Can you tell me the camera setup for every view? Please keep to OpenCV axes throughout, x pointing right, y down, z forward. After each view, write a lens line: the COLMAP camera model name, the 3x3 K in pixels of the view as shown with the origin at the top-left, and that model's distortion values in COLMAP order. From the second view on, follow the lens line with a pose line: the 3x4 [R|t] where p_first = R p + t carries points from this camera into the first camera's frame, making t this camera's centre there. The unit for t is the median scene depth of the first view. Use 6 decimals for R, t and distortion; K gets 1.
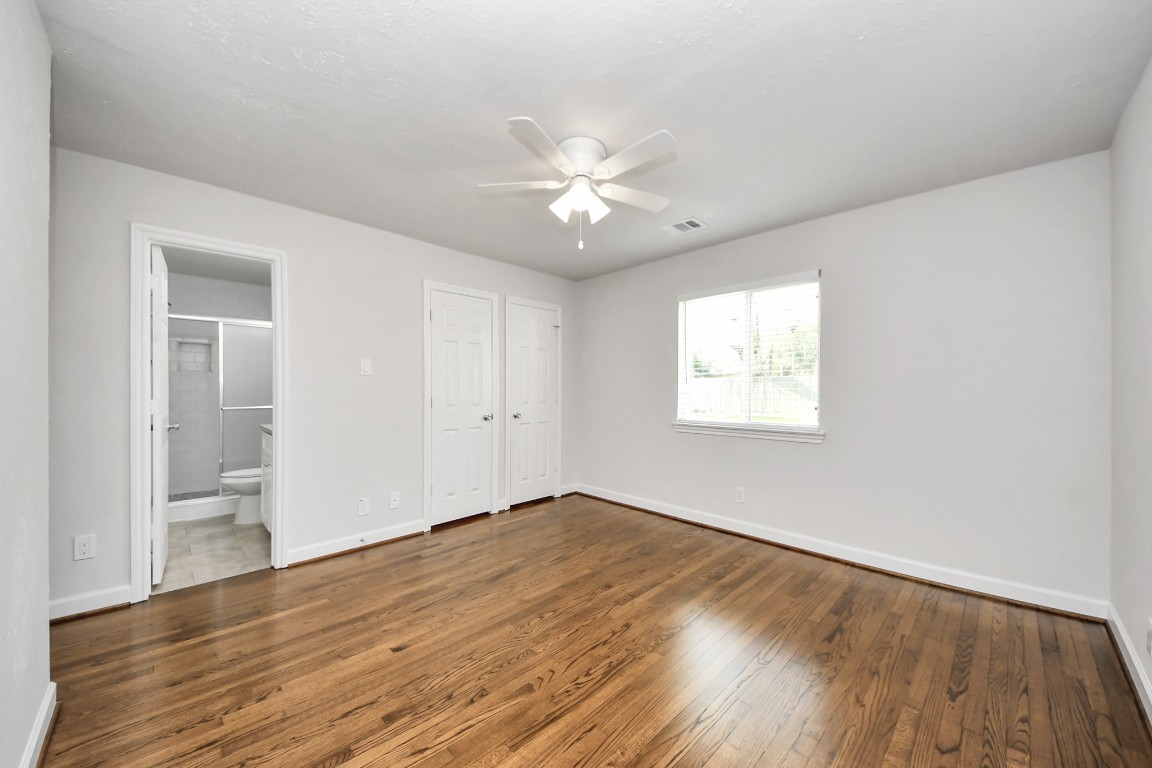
lens RADIAL K [[416.3, 0, 581.5], [0, 416.3, 385.7], [0, 0, 1]] dist [0.025006, -0.014675]
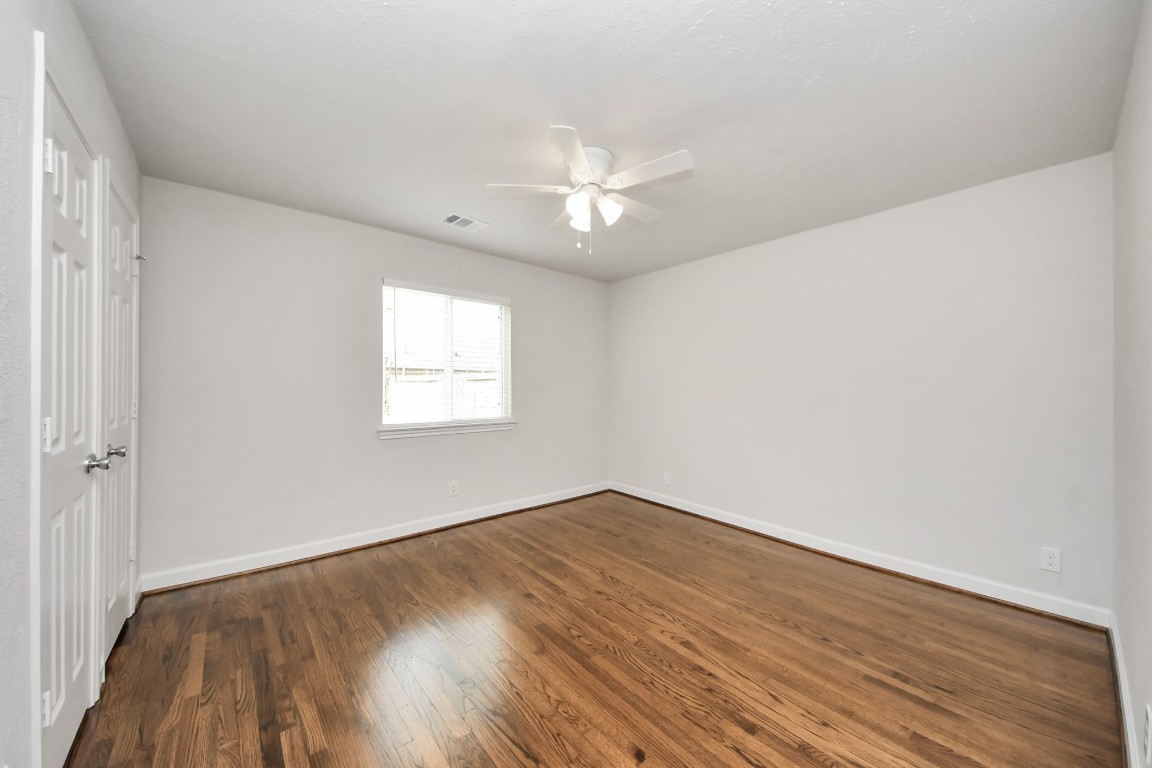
lens RADIAL K [[416.3, 0, 581.5], [0, 416.3, 385.7], [0, 0, 1]] dist [0.025006, -0.014675]
pose [[0.094396, -0.001881, 0.995533, -0.977352], [-0.006466, 0.999976, 0.002503, -0.009310], [-0.995514, -0.006674, 0.094382, 0.867087]]
